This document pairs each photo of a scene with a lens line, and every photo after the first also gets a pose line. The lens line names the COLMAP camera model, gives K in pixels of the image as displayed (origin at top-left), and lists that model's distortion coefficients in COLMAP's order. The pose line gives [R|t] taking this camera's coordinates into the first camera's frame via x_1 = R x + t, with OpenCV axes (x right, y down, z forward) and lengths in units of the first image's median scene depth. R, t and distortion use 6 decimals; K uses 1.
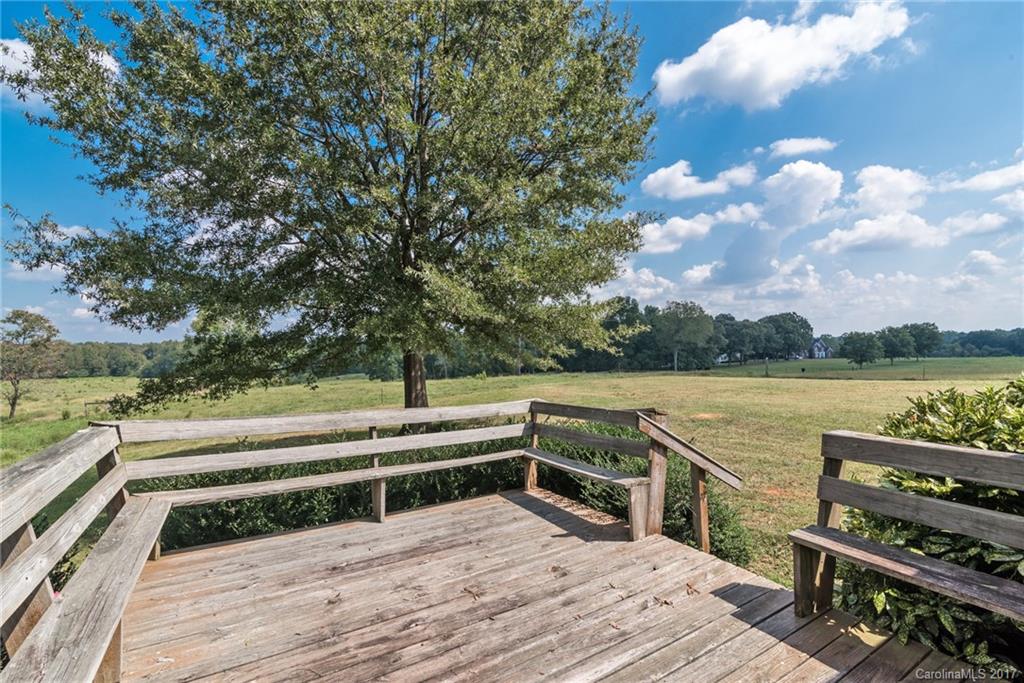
lens RADIAL K [[458.0, 0, 508.4], [0, 458.0, 343.4], [0, 0, 1]] dist [-0.002553, -0.000423]
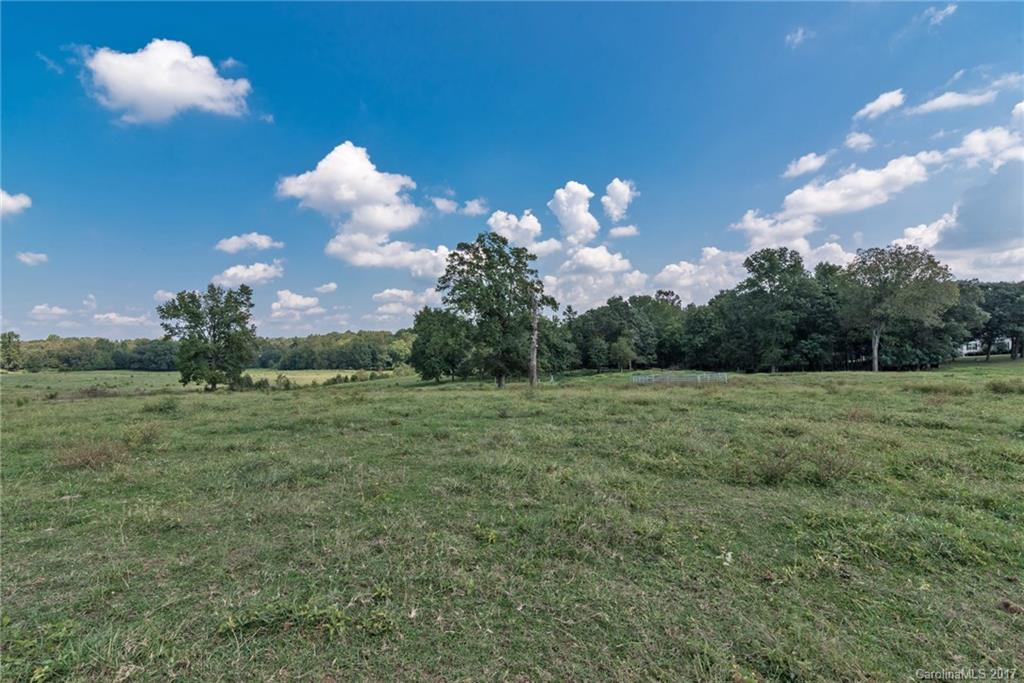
lens RADIAL K [[458.0, 0, 518.6], [0, 458.0, 344.7], [0, 0, 1]] dist [-0.002553, -0.000423]
pose [[0.949777, -0.009949, -0.312769, 0.115800], [0.016778, 0.999676, 0.019149, 0.009937], [0.312477, -0.023435, 0.949636, 0.305607]]
